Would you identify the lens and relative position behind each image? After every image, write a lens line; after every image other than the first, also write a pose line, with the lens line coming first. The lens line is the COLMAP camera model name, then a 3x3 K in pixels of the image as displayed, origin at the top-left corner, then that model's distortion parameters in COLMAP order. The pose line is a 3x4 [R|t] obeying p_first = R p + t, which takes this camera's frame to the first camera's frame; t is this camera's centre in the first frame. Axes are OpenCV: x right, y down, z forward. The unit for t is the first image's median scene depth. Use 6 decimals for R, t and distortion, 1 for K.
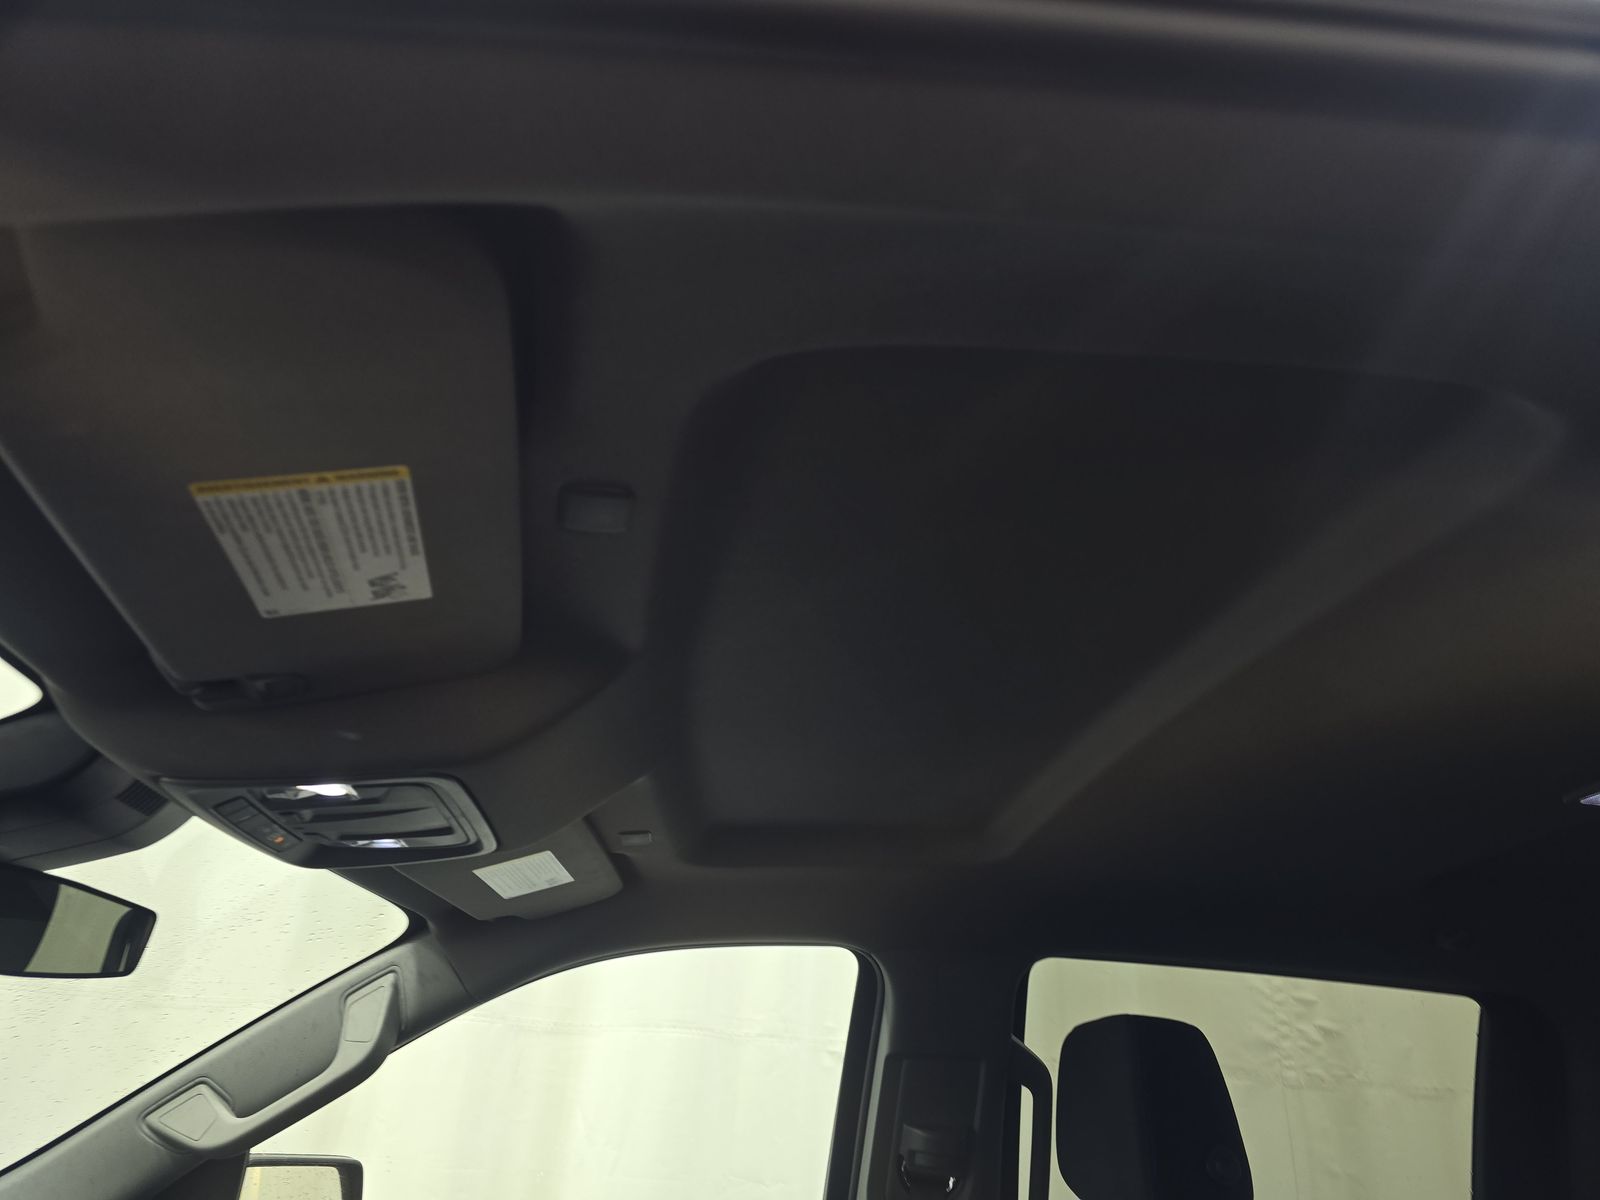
lens RADIAL K [[1108.5, 0, 800.0], [0, 1108.5, 600.0], [0, 0, 1]] dist [0.024830, -0.003746]
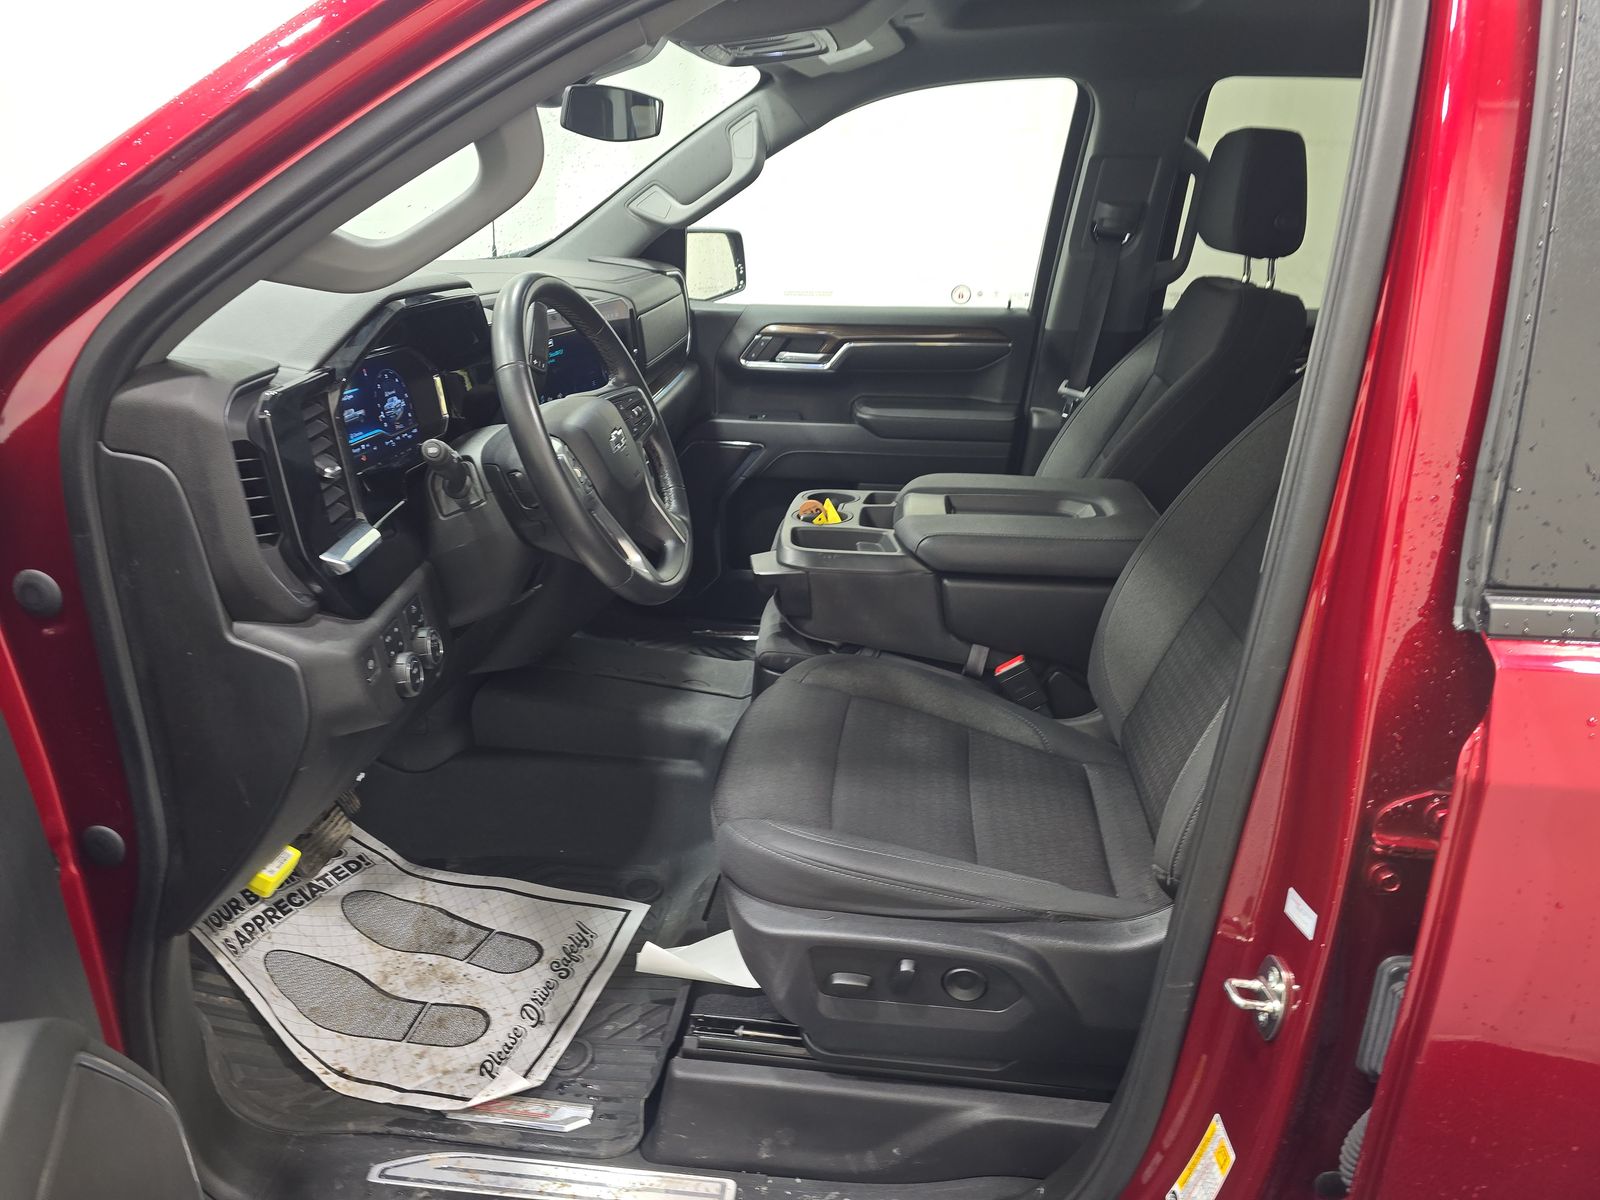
lens RADIAL K [[1108.5, 0, 800.0], [0, 1108.5, 600.0], [0, 0, 1]] dist [0.024830, -0.003746]
pose [[0.975696, 0.055567, -0.211968, 0.050202], [0.110254, 0.711469, 0.694014, -0.240668], [0.189373, -0.700517, 0.688051, -0.498664]]
